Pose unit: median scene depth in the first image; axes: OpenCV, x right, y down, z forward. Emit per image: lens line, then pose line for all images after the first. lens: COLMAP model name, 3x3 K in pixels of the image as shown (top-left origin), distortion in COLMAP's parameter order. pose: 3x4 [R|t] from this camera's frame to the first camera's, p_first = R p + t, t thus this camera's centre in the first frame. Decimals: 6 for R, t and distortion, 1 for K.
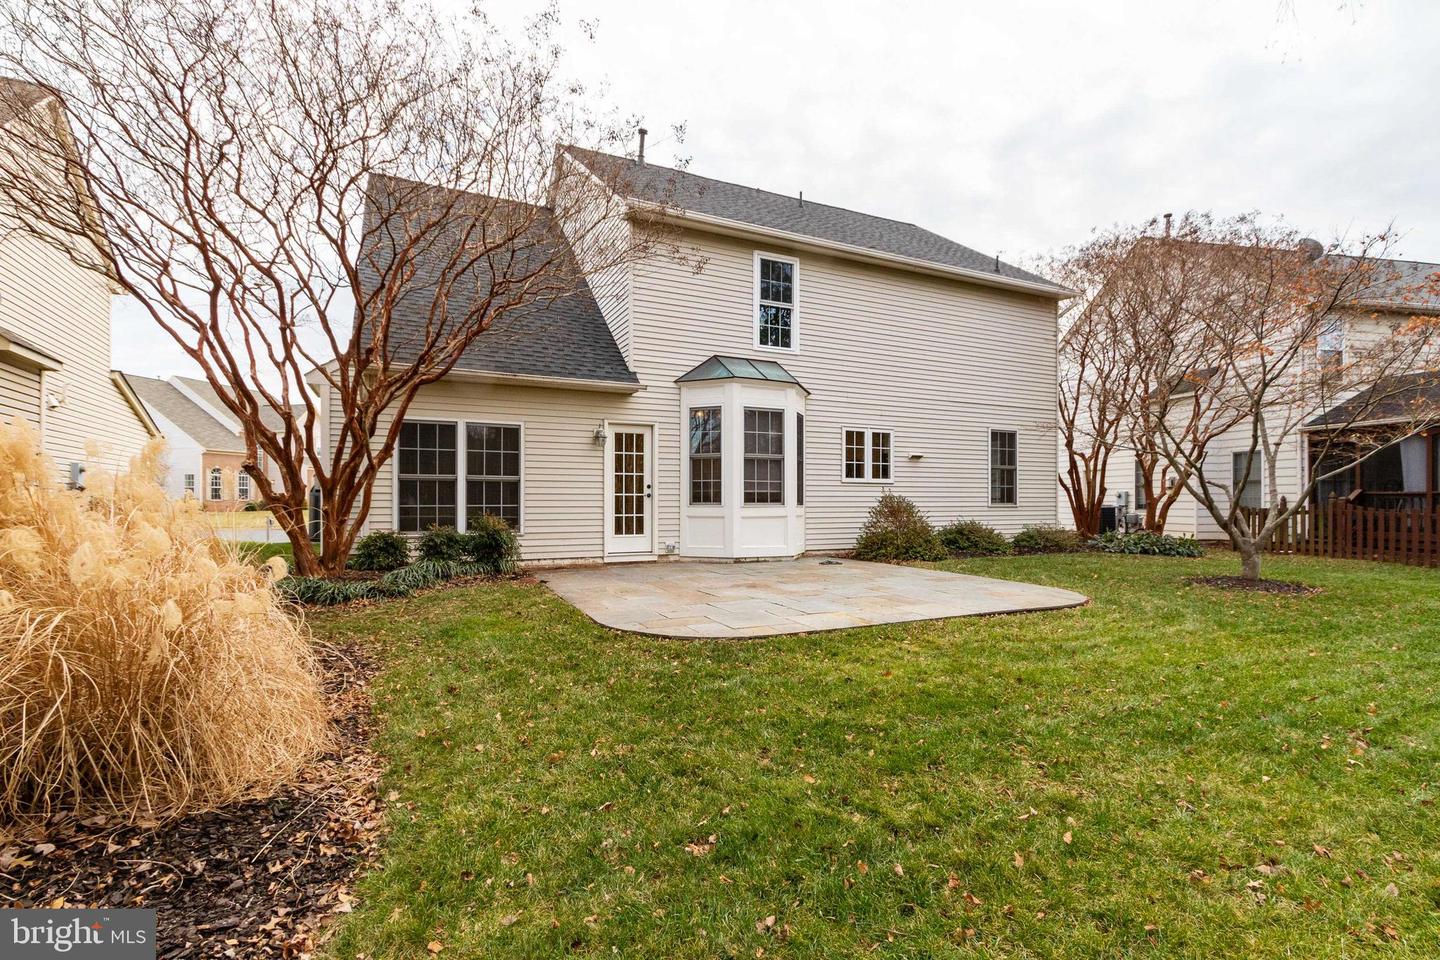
lens RADIAL K [[689.6, 0, 712.2], [0, 689.6, 498.1], [0, 0, 1]] dist [0.001535, -0.000023]
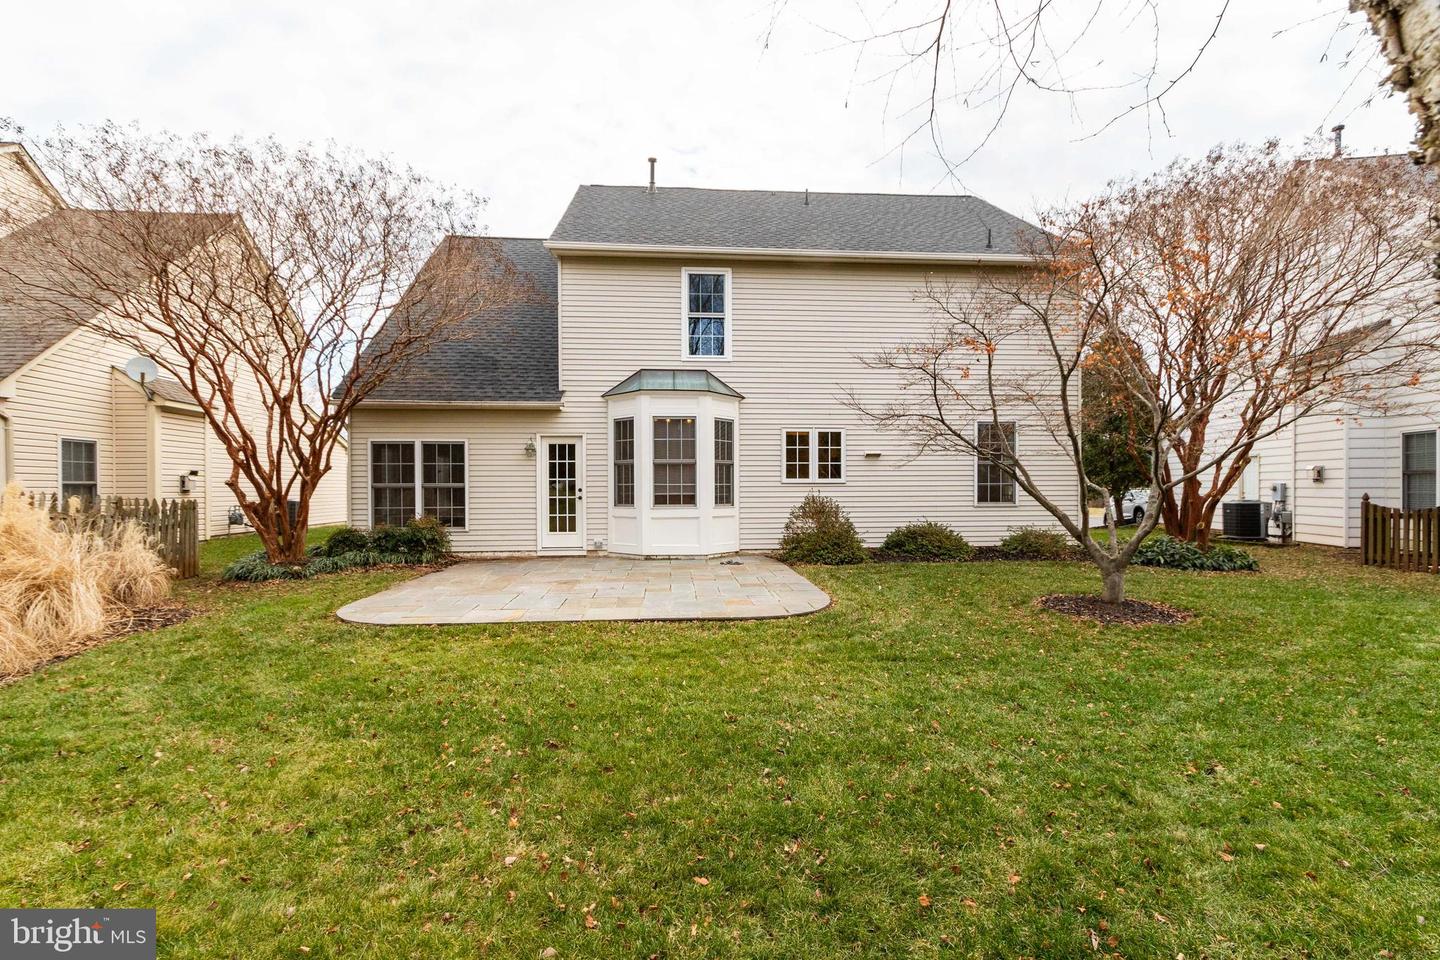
lens RADIAL K [[684.6, 0, 719.1], [0, 684.6, 491.6], [0, 0, 1]] dist [-0.000034, 0.000135]
pose [[0.928484, -0.001666, -0.371368, 0.533761], [0.006628, 0.999905, 0.012086, -0.025859], [0.371312, -0.013683, 0.928407, 0.034966]]
